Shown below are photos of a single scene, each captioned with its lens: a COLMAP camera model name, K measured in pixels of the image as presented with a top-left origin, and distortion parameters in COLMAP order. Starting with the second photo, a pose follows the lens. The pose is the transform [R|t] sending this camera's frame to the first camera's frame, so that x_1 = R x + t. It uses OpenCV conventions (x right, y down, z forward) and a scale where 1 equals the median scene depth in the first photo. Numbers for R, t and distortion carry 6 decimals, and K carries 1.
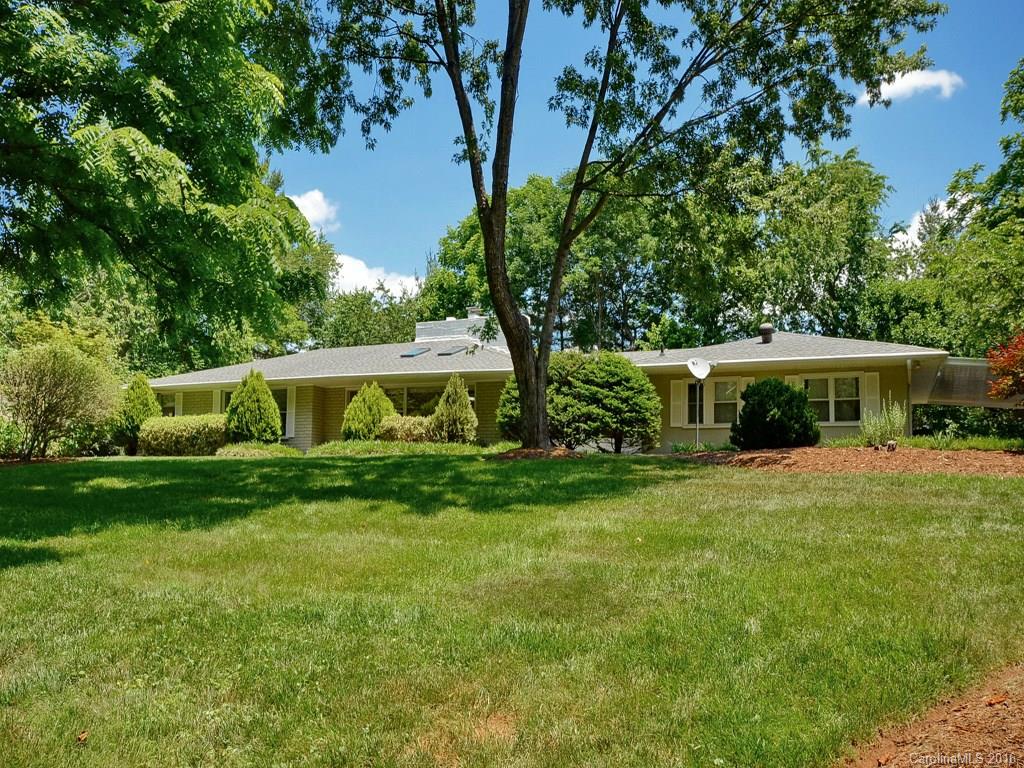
lens RADIAL K [[847.3, 0, 517.3], [0, 847.3, 386.6], [0, 0, 1]] dist [0.008251, -0.007174]
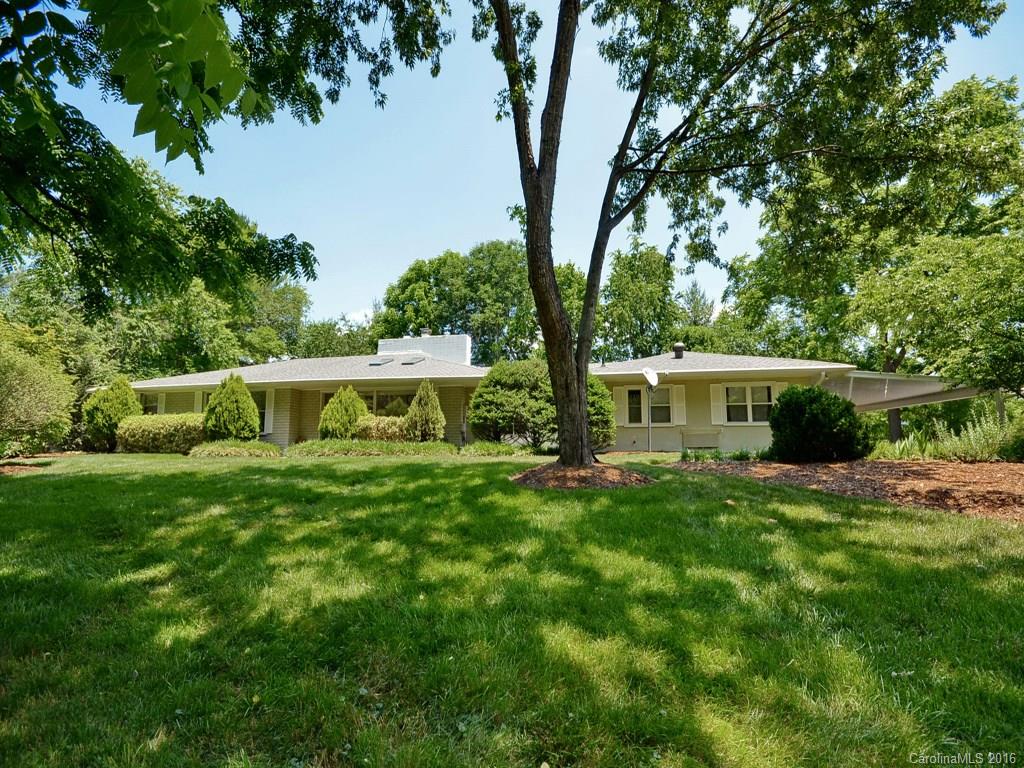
lens RADIAL K [[465.3, 0, 517.5], [0, 465.3, 378.0], [0, 0, 1]] dist [-0.011311, 0.000481]
pose [[0.974737, 0.015262, 0.222832, -0.085497], [-0.009235, 0.999563, -0.028064, -0.000315], [-0.223163, 0.025297, 0.974453, 0.333184]]
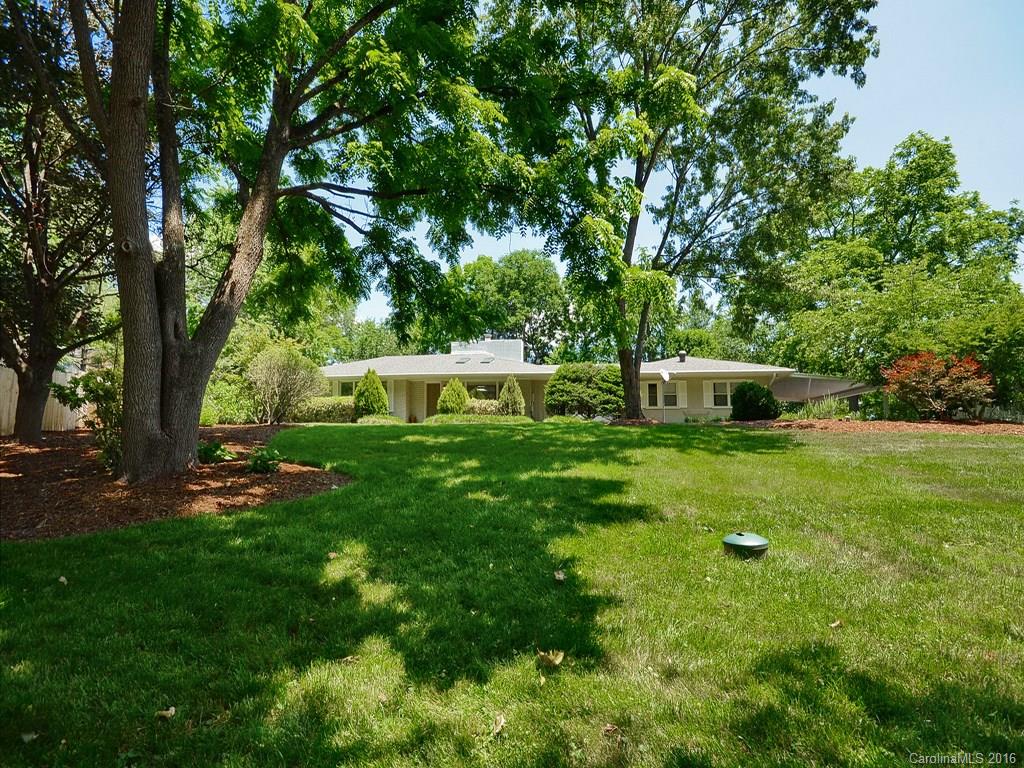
lens RADIAL K [[508.8, 0, 509.1], [0, 508.8, 387.5], [0, 0, 1]] dist [0.000577, 0.000009]
pose [[0.970699, 0.018143, 0.239611, -0.294984], [-0.020713, 0.999752, 0.008208, 0.002166], [-0.239403, -0.012931, 0.970834, 0.017734]]
